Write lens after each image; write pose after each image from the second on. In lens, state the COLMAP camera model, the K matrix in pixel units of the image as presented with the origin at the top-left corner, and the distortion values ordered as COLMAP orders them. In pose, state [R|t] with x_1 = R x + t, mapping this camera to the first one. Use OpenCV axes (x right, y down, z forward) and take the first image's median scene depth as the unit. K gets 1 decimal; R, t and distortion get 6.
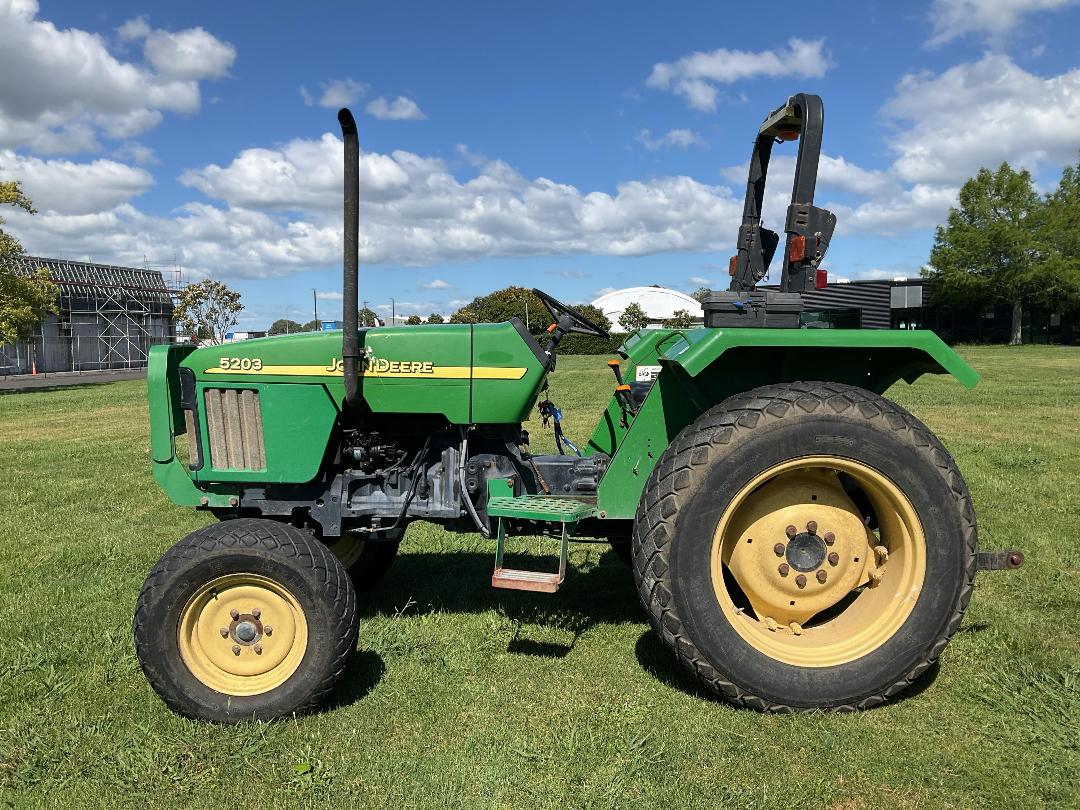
lens RADIAL K [[898.7, 0, 540.0], [0, 898.7, 405.0], [0, 0, 1]] dist [0.066071, -0.127216]
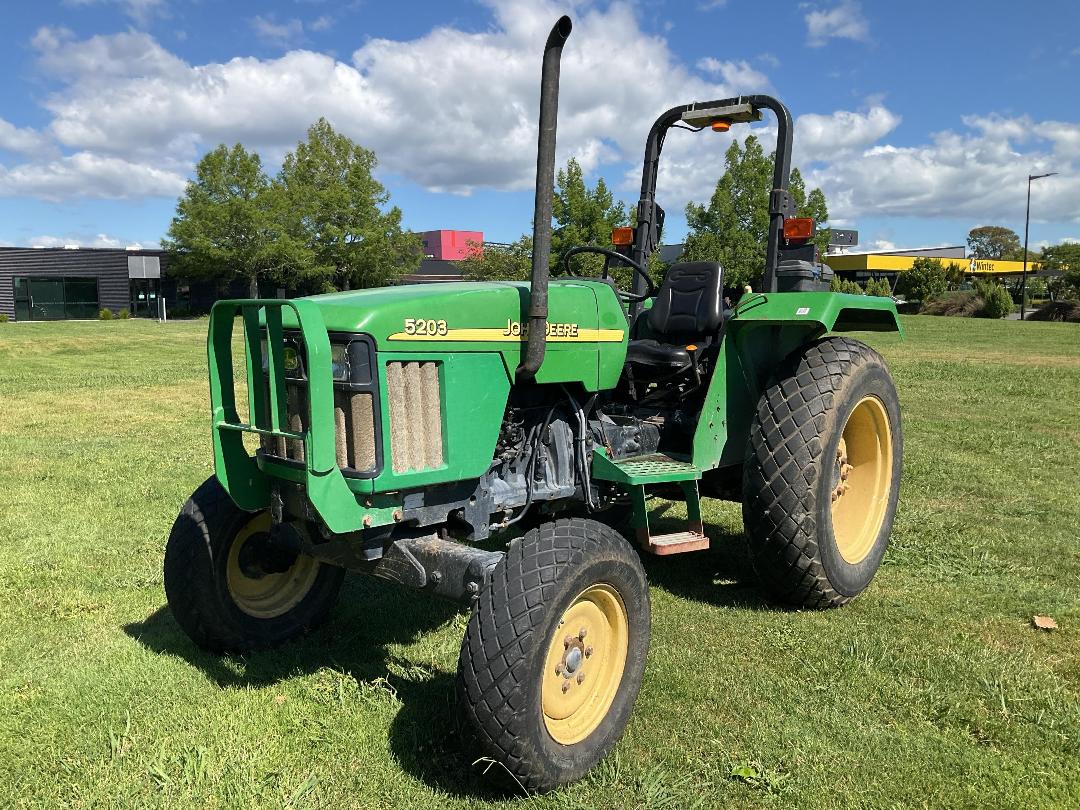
lens RADIAL K [[898.7, 0, 540.0], [0, 898.7, 405.0], [0, 0, 1]] dist [0.066071, -0.127216]
pose [[0.661402, -0.070094, 0.746749, -0.812711], [0.047257, 0.997540, 0.051778, -0.015194], [-0.748541, 0.001043, 0.663087, 0.433084]]
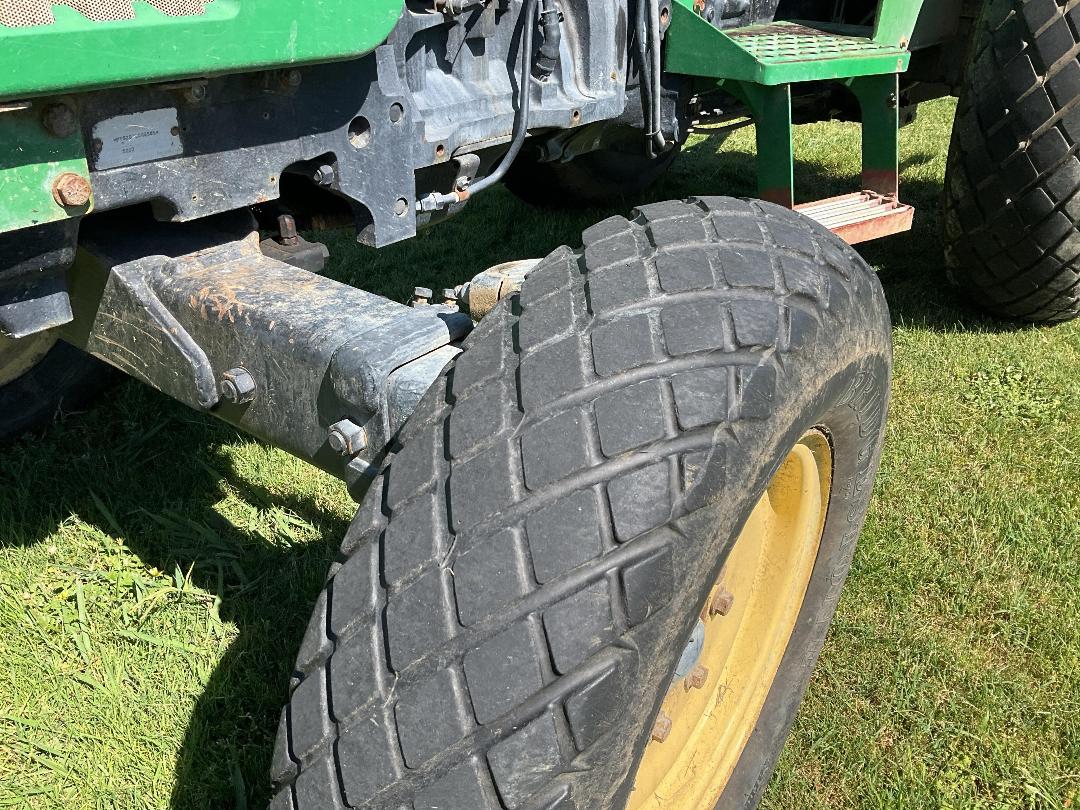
lens RADIAL K [[898.7, 0, 540.0], [0, 898.7, 405.0], [0, 0, 1]] dist [0.066071, -0.127216]
pose [[0.640848, -0.372352, 0.671318, -0.433222], [0.058584, 0.895662, 0.440861, 0.066061], [-0.765429, -0.243196, 0.595797, 0.789616]]
